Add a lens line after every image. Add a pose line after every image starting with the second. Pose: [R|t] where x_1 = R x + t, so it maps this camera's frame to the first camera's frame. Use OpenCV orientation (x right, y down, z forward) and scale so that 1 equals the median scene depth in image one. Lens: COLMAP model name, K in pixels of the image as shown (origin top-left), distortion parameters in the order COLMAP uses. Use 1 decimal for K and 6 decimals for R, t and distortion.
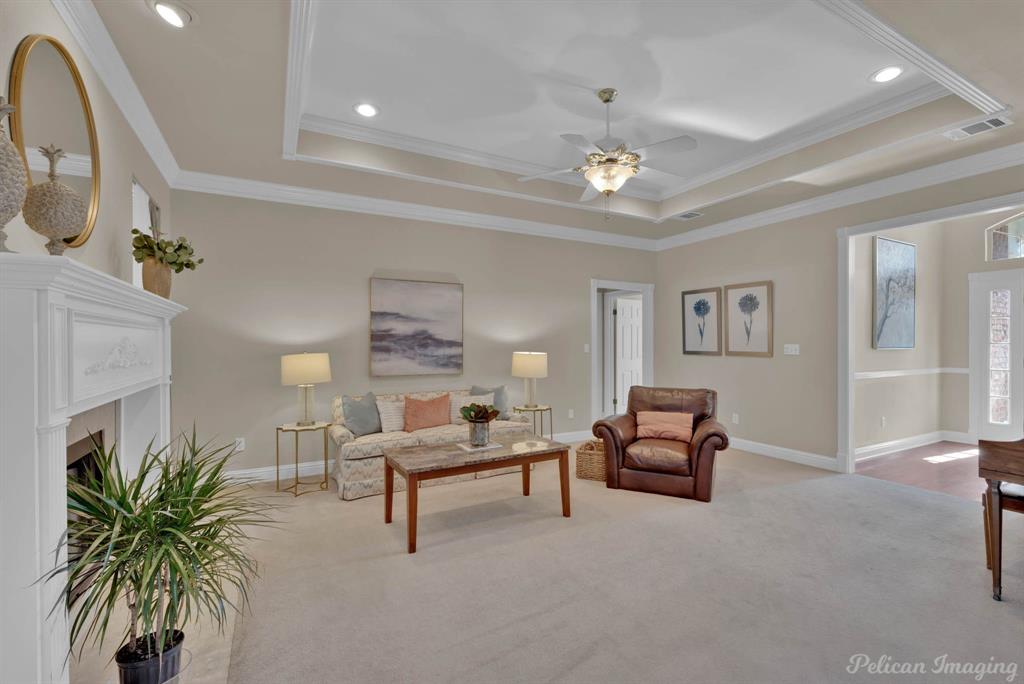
lens RADIAL K [[451.3, 0, 511.3], [0, 451.3, 345.5], [0, 0, 1]] dist [0.001527, 0.000288]
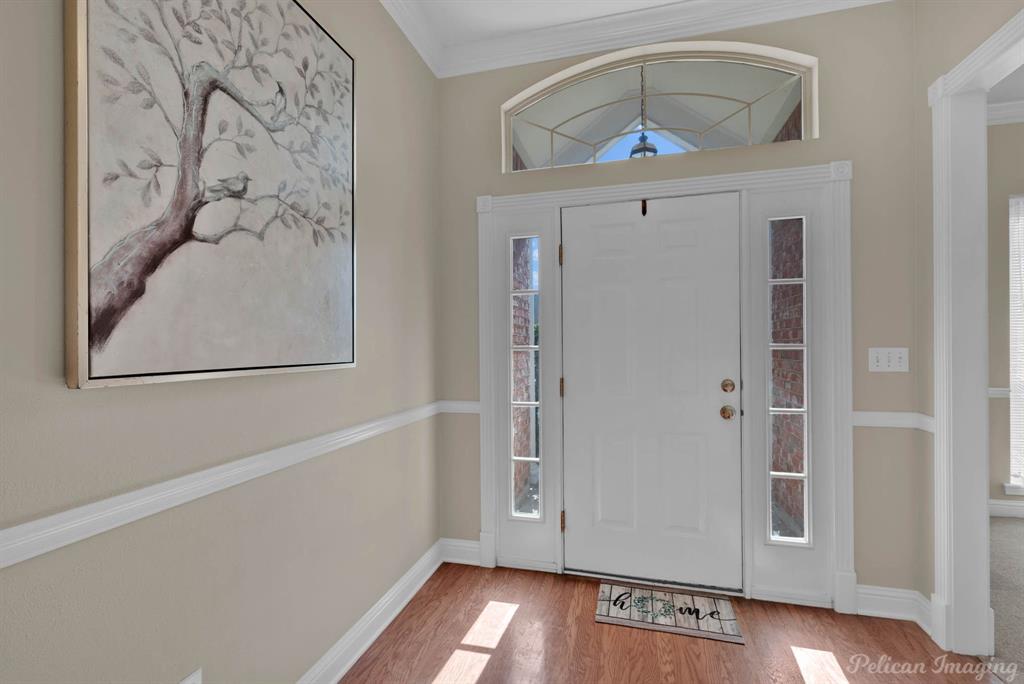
lens RADIAL K [[451.3, 0, 511.3], [0, 451.3, 345.5], [0, 0, 1]] dist [0.001527, 0.000288]
pose [[0.692082, -0.004432, 0.721805, 0.690358], [0.008323, 0.999964, -0.001840, -0.006102], [-0.721770, 0.007281, 0.692094, 0.647026]]
